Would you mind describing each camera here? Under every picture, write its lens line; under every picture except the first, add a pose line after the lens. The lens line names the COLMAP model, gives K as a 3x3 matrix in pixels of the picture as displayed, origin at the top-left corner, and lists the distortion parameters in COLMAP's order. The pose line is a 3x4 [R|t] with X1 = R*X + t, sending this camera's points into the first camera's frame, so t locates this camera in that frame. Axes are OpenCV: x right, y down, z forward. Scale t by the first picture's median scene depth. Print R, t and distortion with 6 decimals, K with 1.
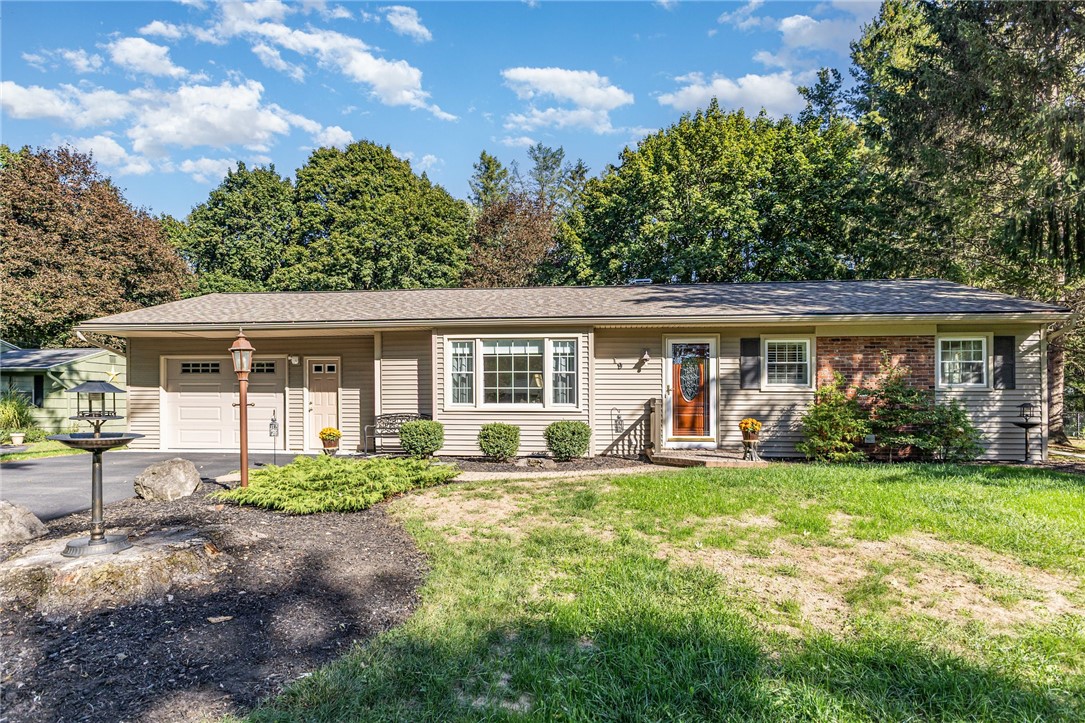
lens RADIAL K [[580.7, 0, 550.9], [0, 580.7, 353.2], [0, 0, 1]] dist [-0.000054, -0.000792]
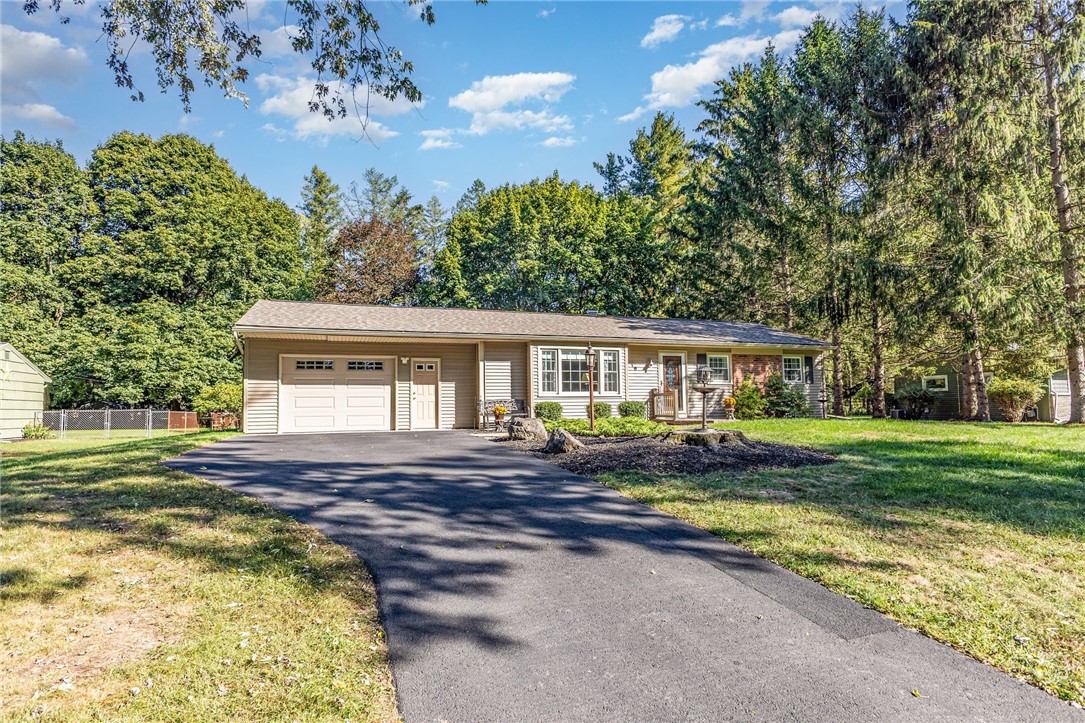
lens RADIAL K [[505.6, 0, 558.2], [0, 505.6, 361.2], [0, 0, 1]] dist [-0.002337, -0.000277]
pose [[0.914521, 0.021764, 0.403953, -0.666406], [-0.022790, 0.999738, -0.002268, 0.009672], [-0.403896, -0.007132, 0.914777, -0.219717]]
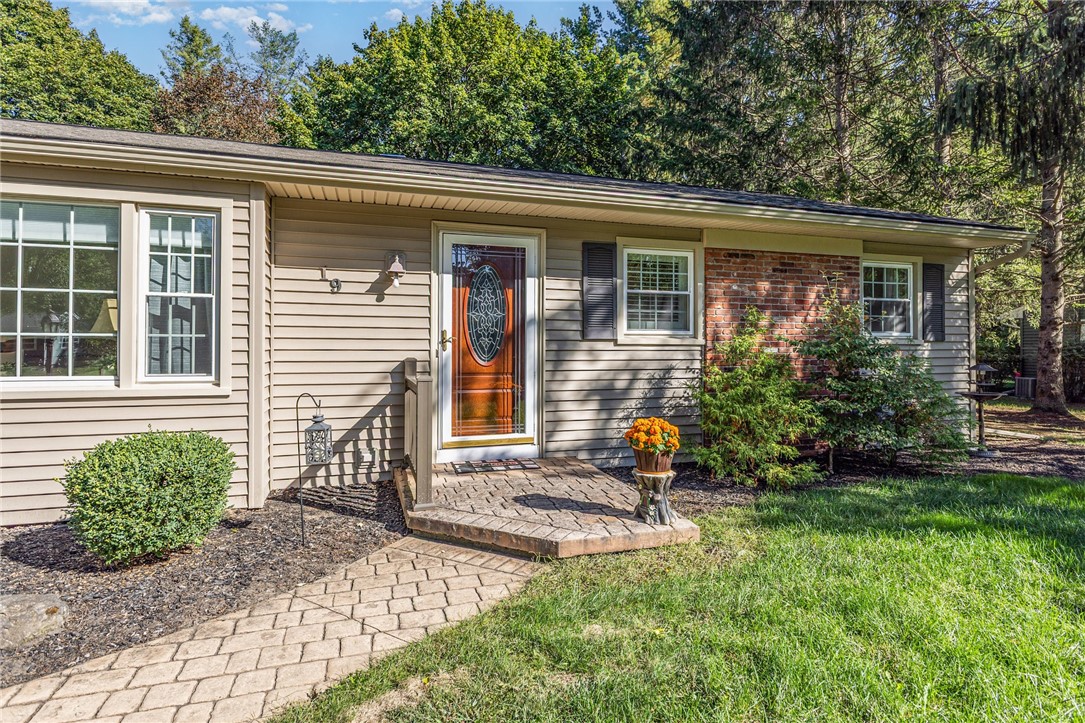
lens RADIAL K [[580.7, 0, 550.9], [0, 580.7, 353.2], [0, 0, 1]] dist [-0.000054, -0.000792]
pose [[0.912802, -0.006384, 0.408352, 0.088343], [-0.036812, 0.994522, 0.097835, 0.023790], [-0.406739, -0.104336, 0.907567, 0.531204]]
